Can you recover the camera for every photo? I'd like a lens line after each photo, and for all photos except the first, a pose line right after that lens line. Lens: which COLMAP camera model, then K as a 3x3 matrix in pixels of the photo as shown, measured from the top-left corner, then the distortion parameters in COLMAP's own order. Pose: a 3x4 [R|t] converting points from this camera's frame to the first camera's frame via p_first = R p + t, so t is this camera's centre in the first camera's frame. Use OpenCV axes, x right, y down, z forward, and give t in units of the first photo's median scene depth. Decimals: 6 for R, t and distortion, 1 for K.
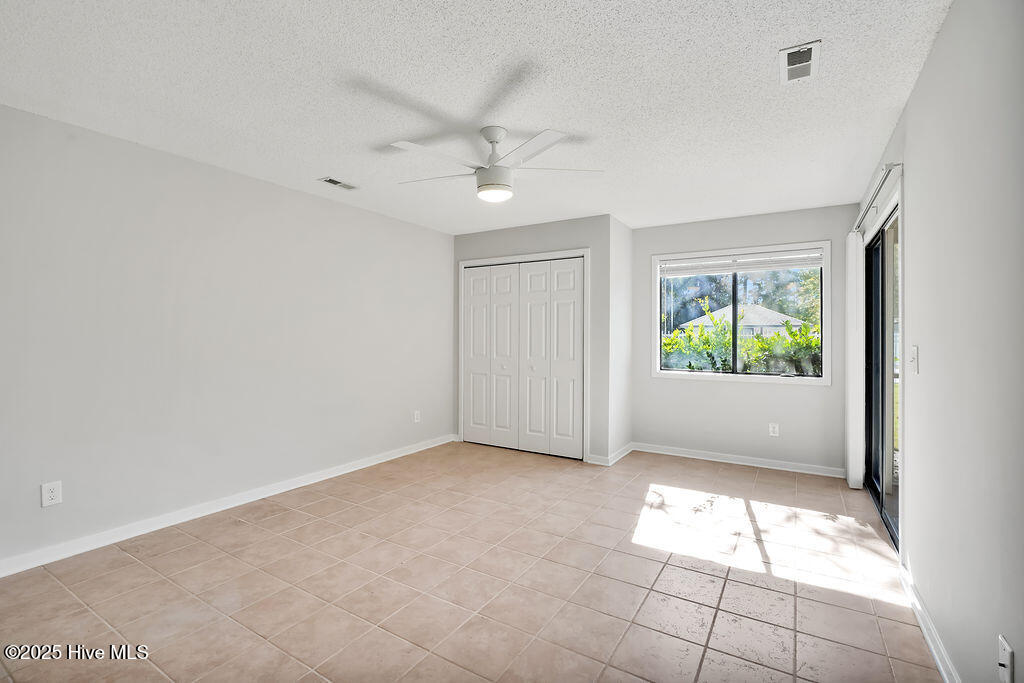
lens RADIAL K [[462.4, 0, 512.0], [0, 462.4, 341.5], [0, 0, 1]] dist [-0.002428, -0.000365]
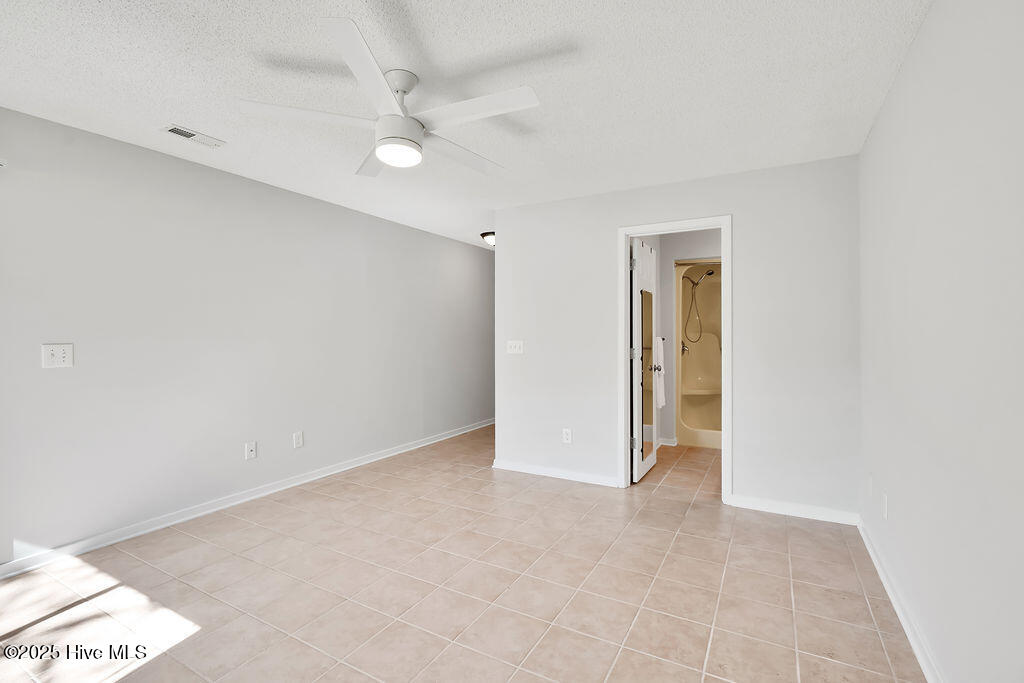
lens RADIAL K [[462.4, 0, 512.0], [0, 462.4, 341.5], [0, 0, 1]] dist [-0.002428, -0.000365]
pose [[-0.999011, 0.001534, -0.044444, -0.199321], [0.000335, 0.999636, 0.026963, -0.024953], [0.044469, 0.026922, -0.998648, 1.836738]]
